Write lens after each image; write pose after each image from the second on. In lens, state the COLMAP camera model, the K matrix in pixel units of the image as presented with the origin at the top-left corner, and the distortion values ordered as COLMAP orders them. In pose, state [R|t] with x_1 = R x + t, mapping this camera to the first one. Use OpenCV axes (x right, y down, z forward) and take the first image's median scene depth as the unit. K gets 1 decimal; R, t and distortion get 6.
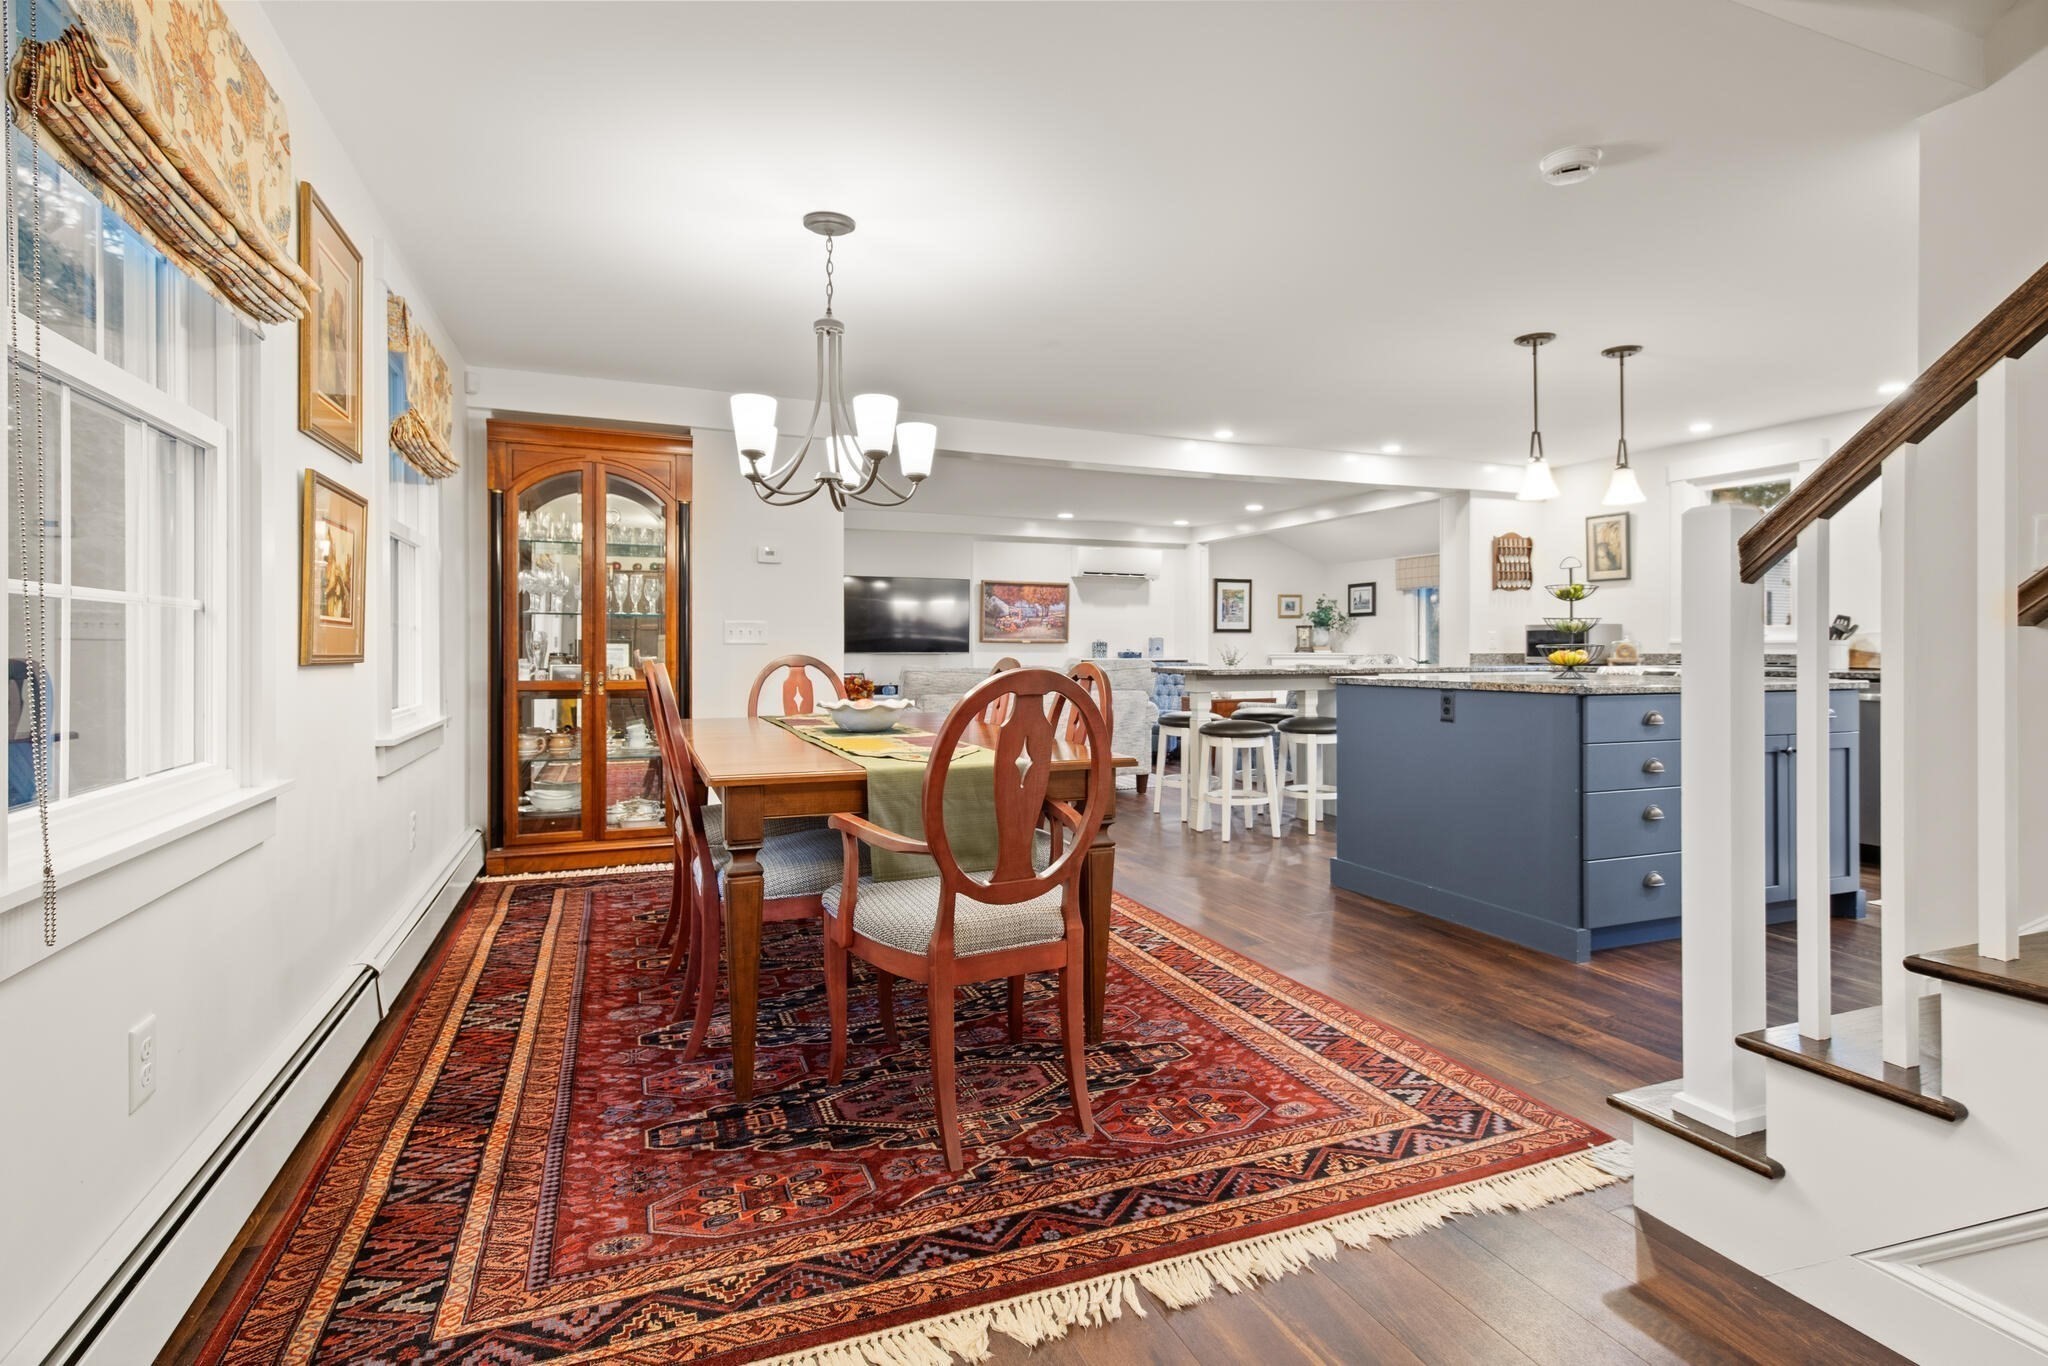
lens RADIAL K [[1011.9, 0, 1037.6], [0, 1011.9, 651.9], [0, 0, 1]] dist [0.005550, -0.000044]
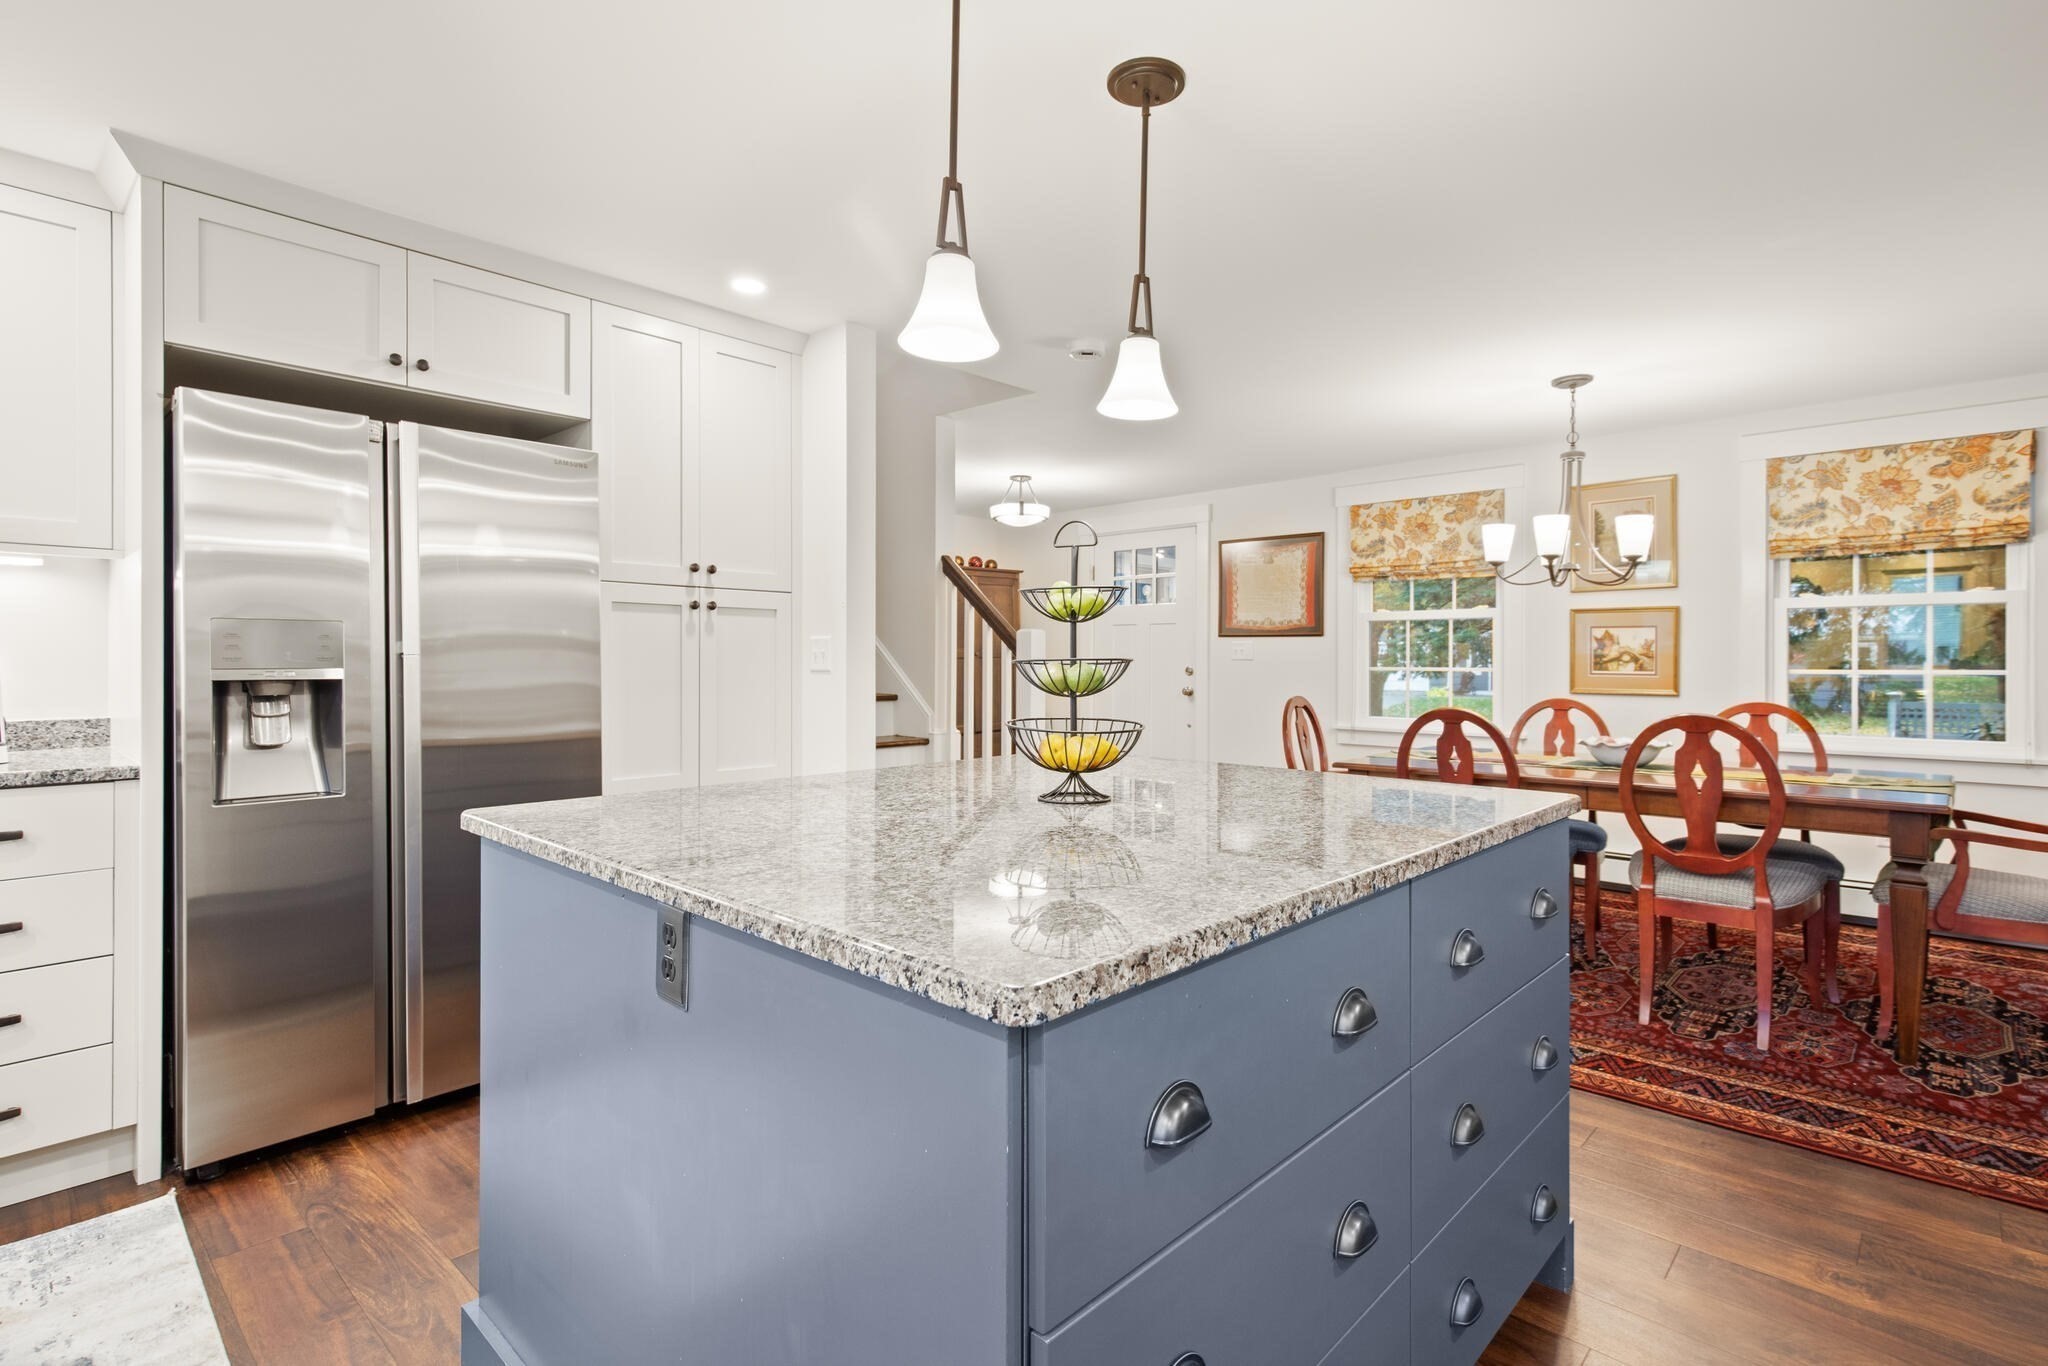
lens RADIAL K [[983.1, 0, 1063.8], [0, 983.1, 664.3], [0, 0, 1]] dist [0.011429, -0.000067]
pose [[-0.900268, -0.000587, -0.435336, 0.778806], [-0.003620, 0.999975, 0.006138, -0.037134], [0.435321, 0.007101, -0.900247, 1.500983]]
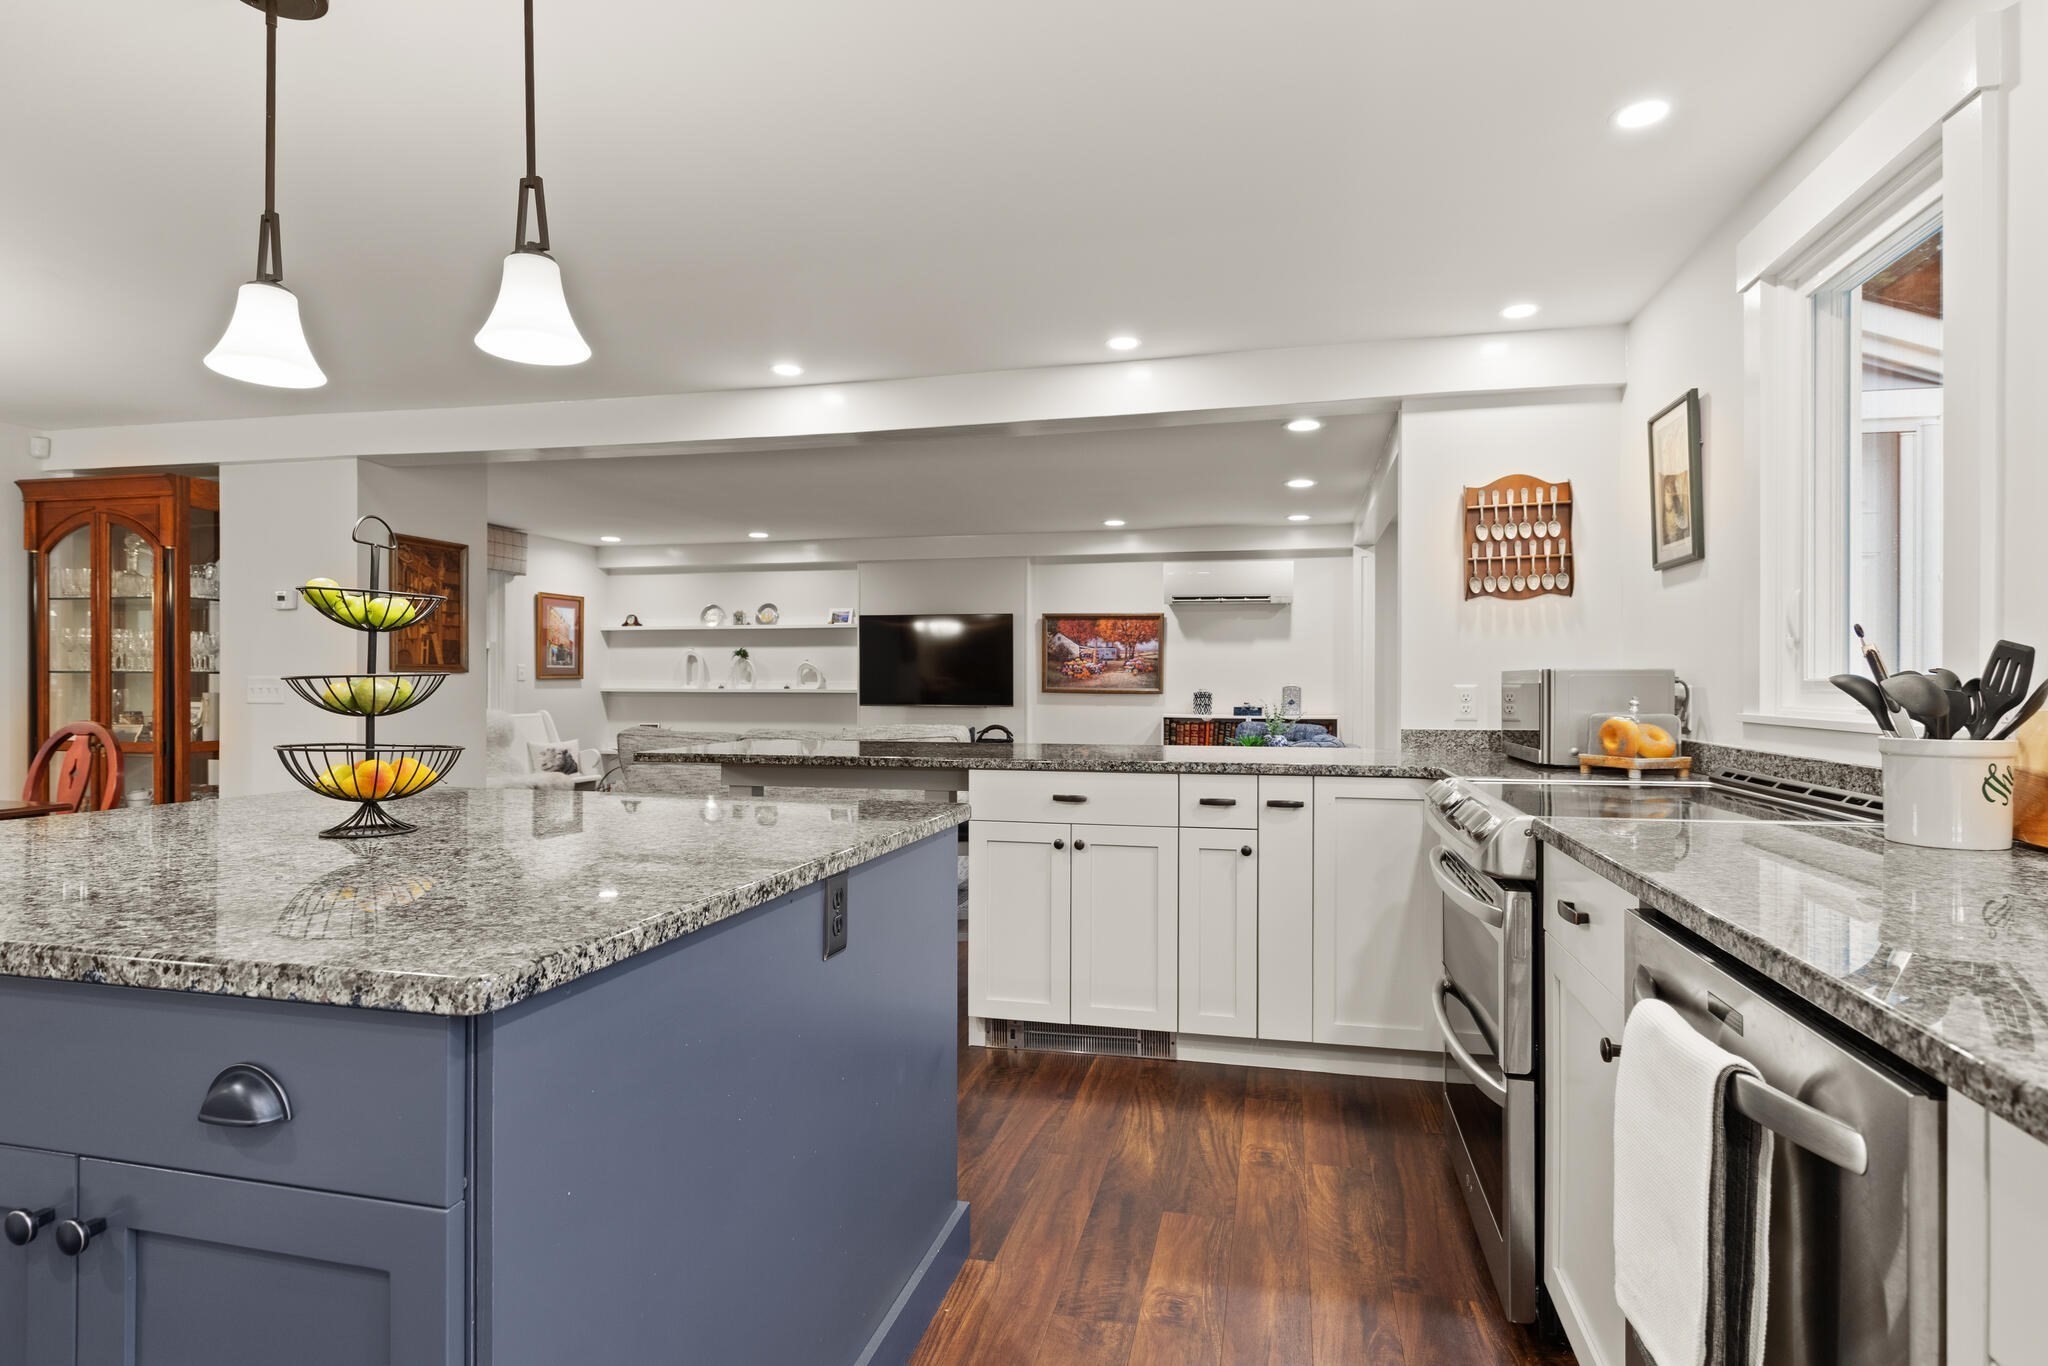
lens RADIAL K [[1020.1, 0, 1052.9], [0, 1020.1, 686.7], [0, 0, 1]] dist [-0.002659, 0.000350]
pose [[0.820000, 0.002989, -0.572356, 1.044744], [-0.005003, 0.999986, -0.001945, -0.032128], [0.572342, 0.004458, 0.820003, 0.904715]]
